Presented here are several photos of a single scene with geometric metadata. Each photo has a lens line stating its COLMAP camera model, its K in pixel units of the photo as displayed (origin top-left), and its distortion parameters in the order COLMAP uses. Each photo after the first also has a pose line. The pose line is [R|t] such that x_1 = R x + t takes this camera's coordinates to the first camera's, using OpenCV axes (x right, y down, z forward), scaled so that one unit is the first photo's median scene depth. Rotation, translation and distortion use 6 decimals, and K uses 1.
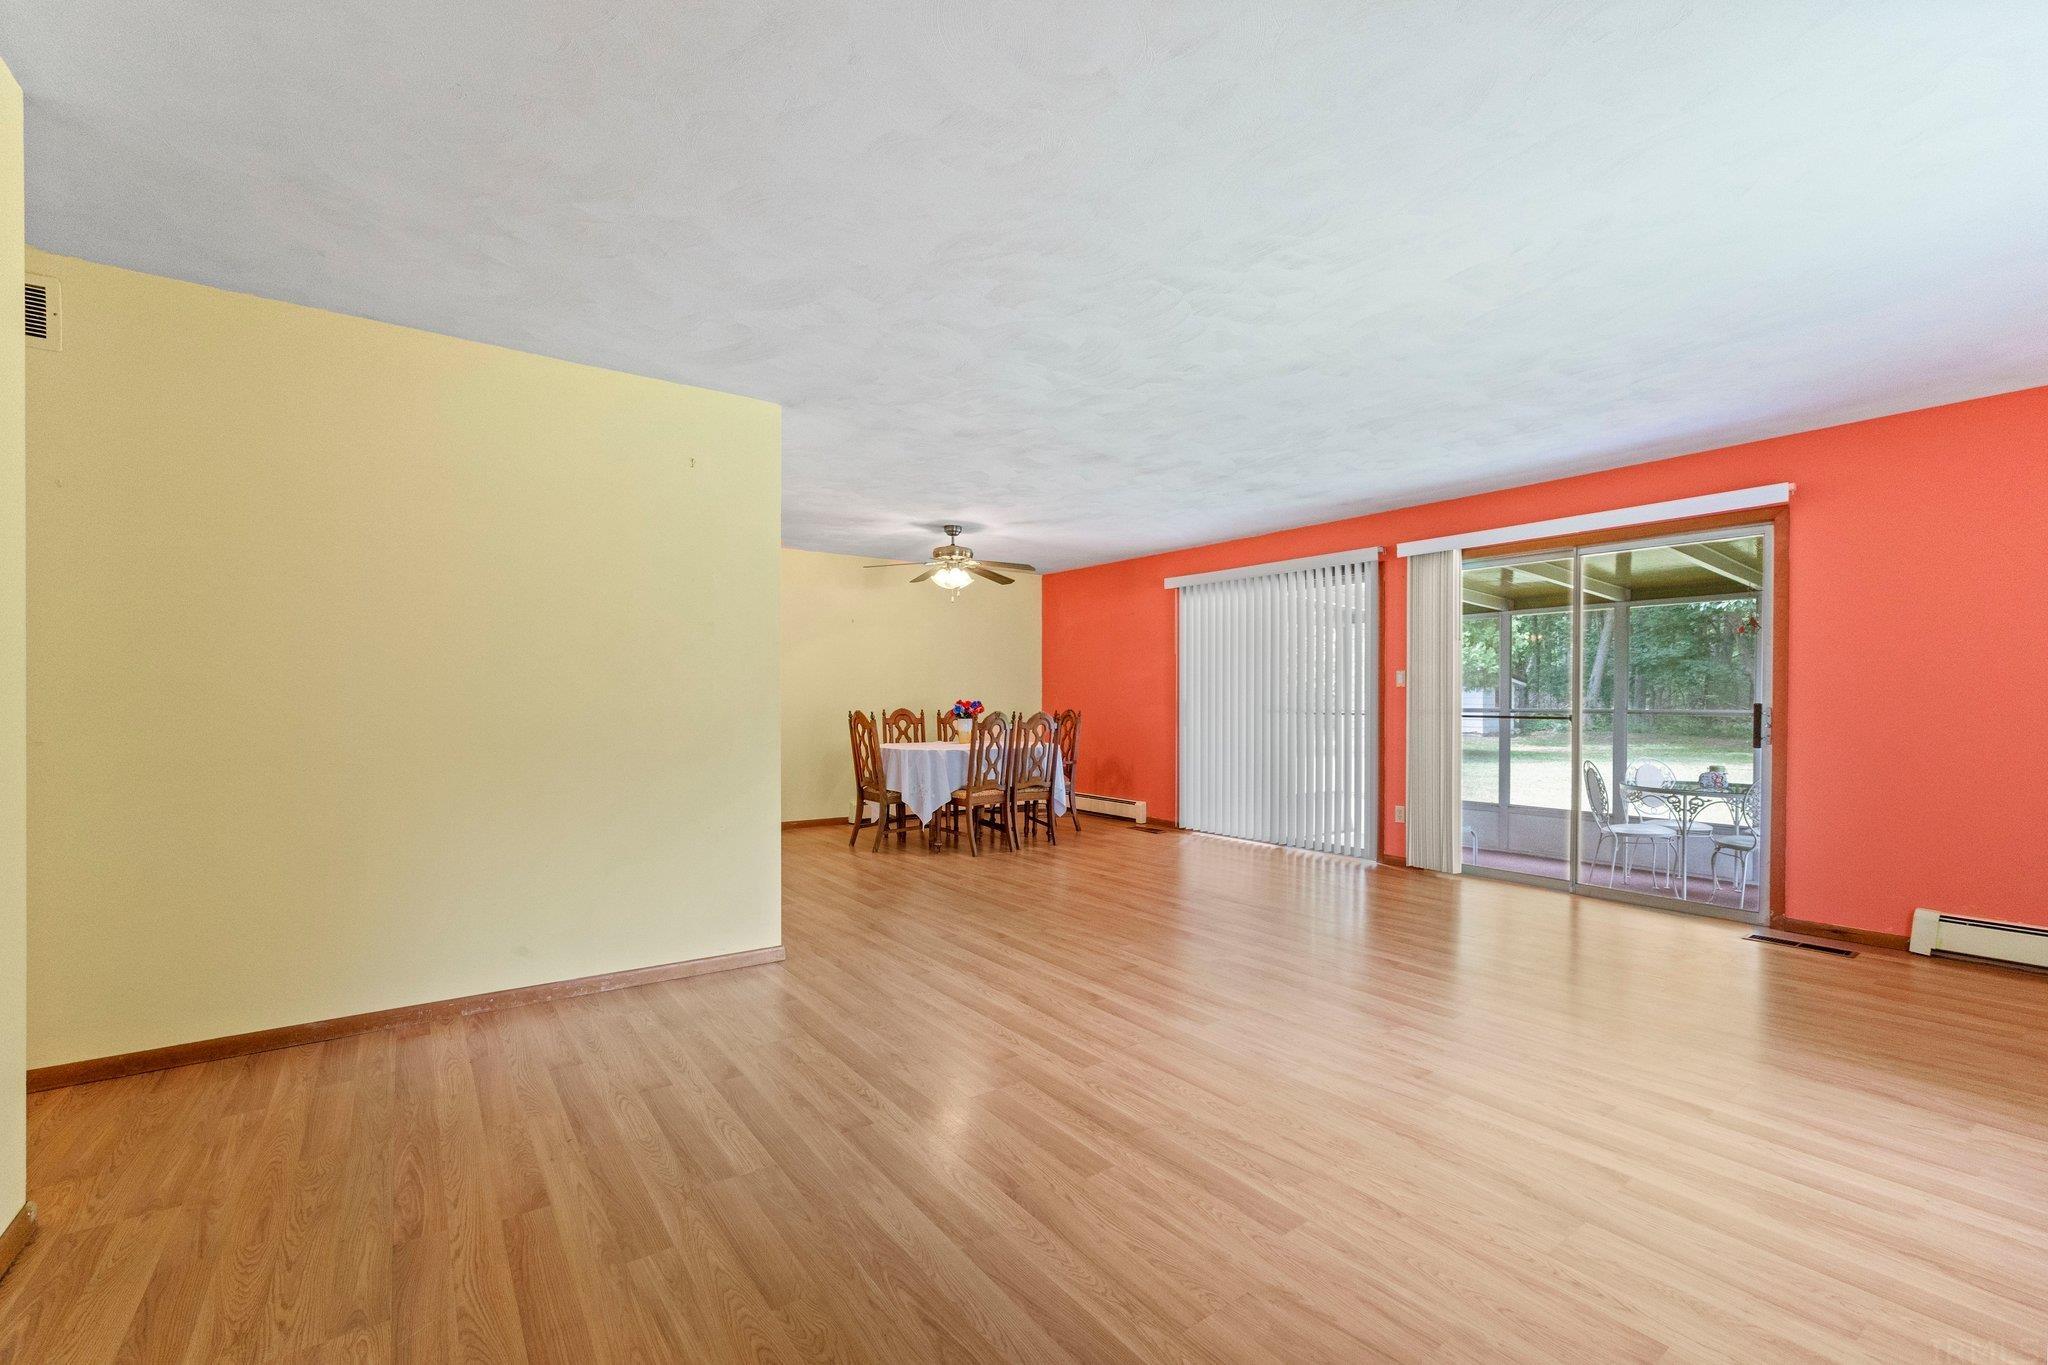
lens RADIAL K [[871.2, 0, 1005.6], [0, 871.2, 681.9], [0, 0, 1]] dist [-0.014813, 0.005167]
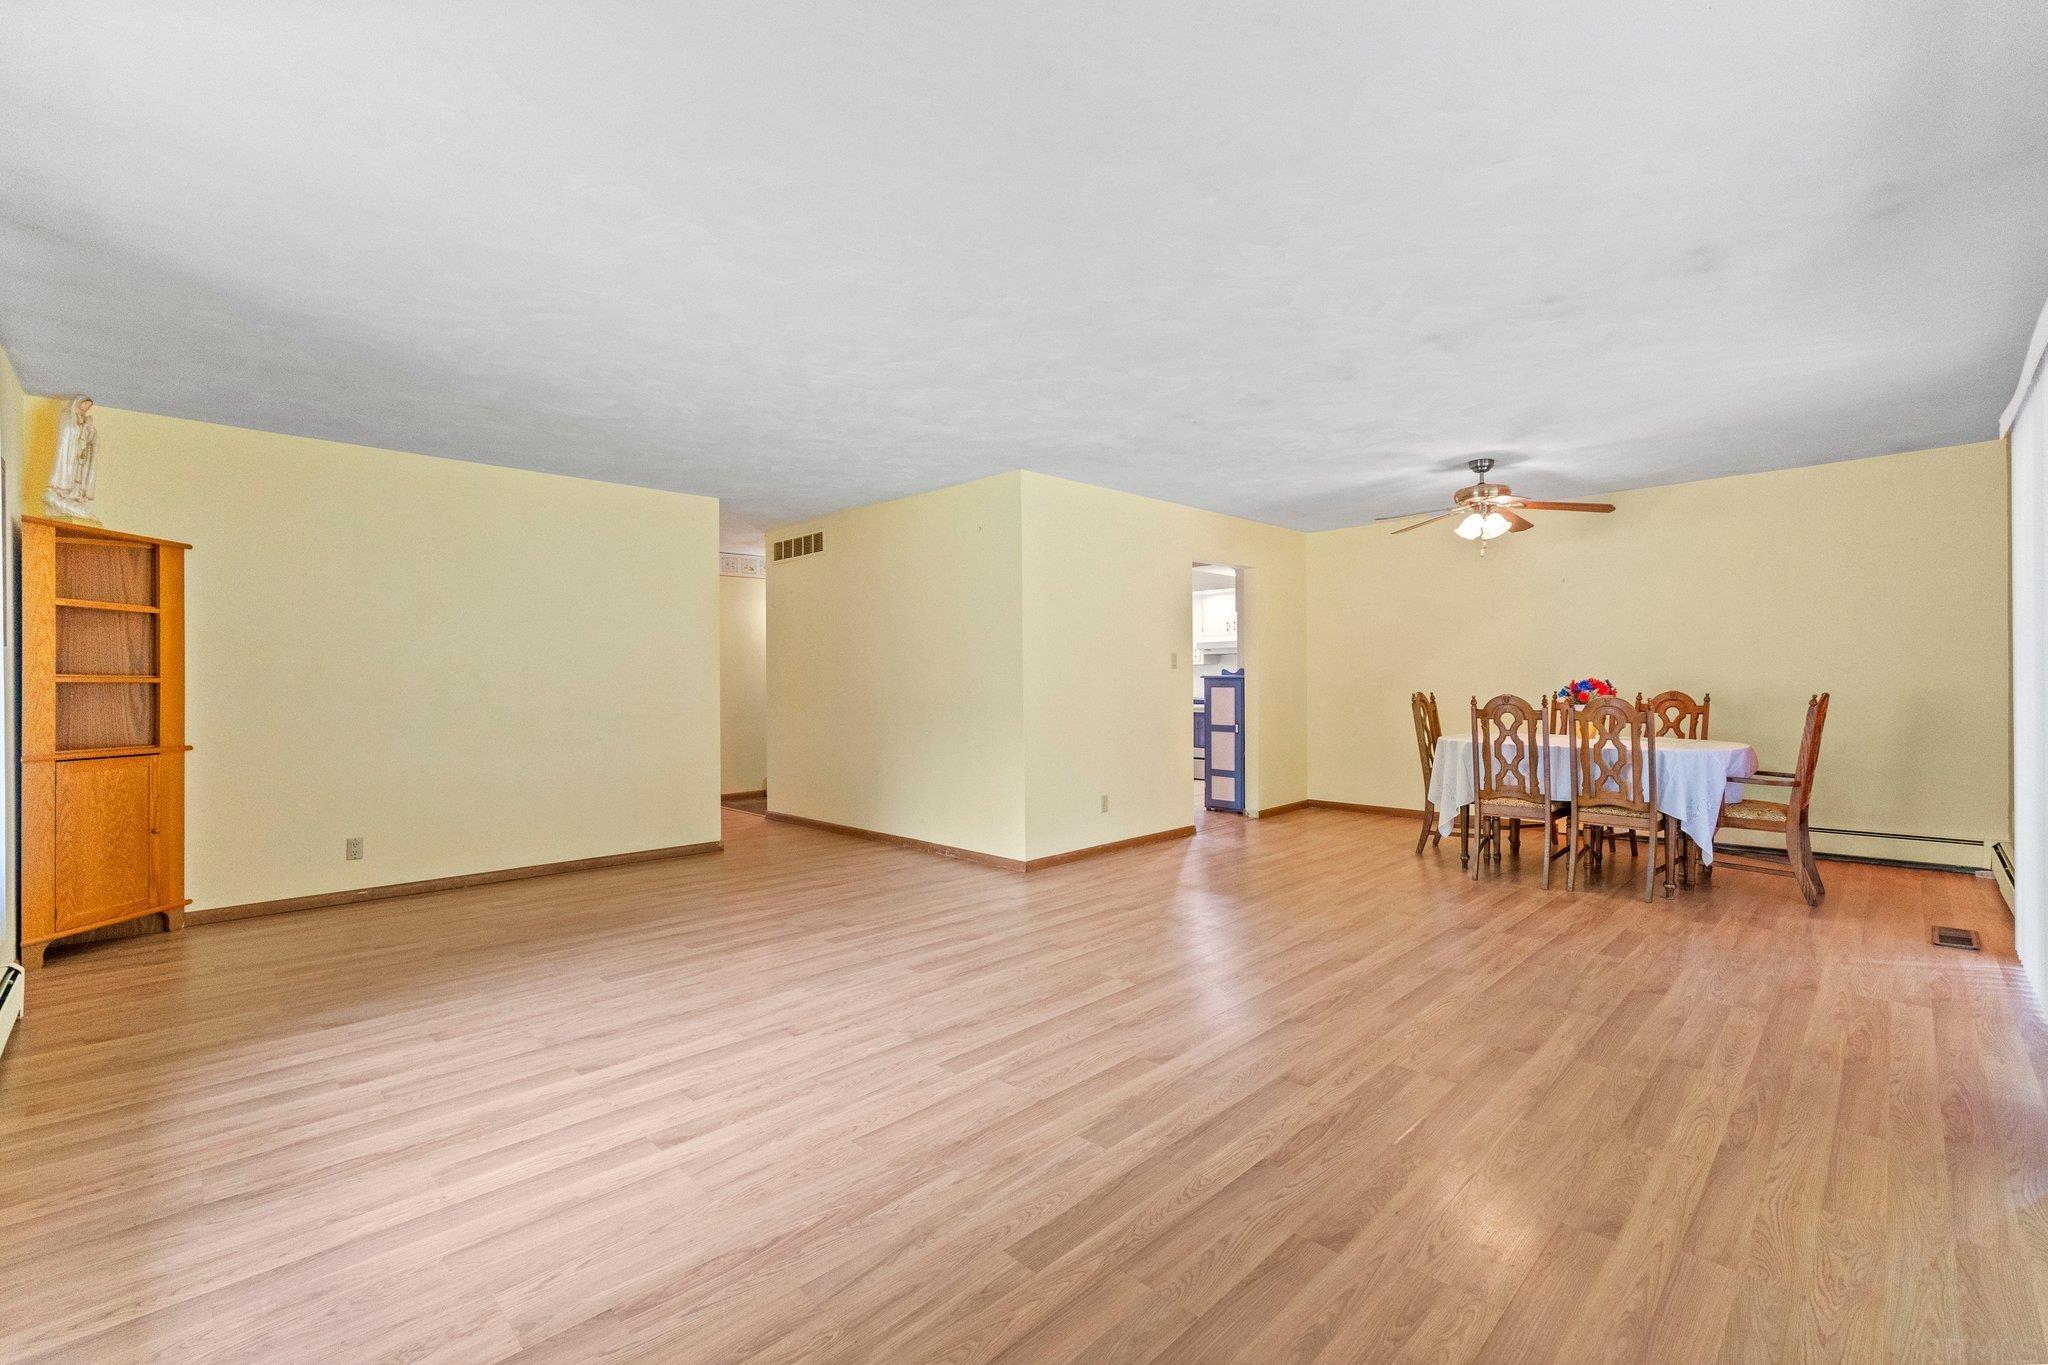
lens RADIAL K [[871.2, 0, 1009.5], [0, 871.2, 688.6], [0, 0, 1]] dist [-0.014813, 0.005167]
pose [[0.157727, 0.005400, -0.987468, 0.659845], [0.026868, 0.999591, 0.009758, 0.009547], [0.987117, -0.028071, 0.157517, 0.461627]]
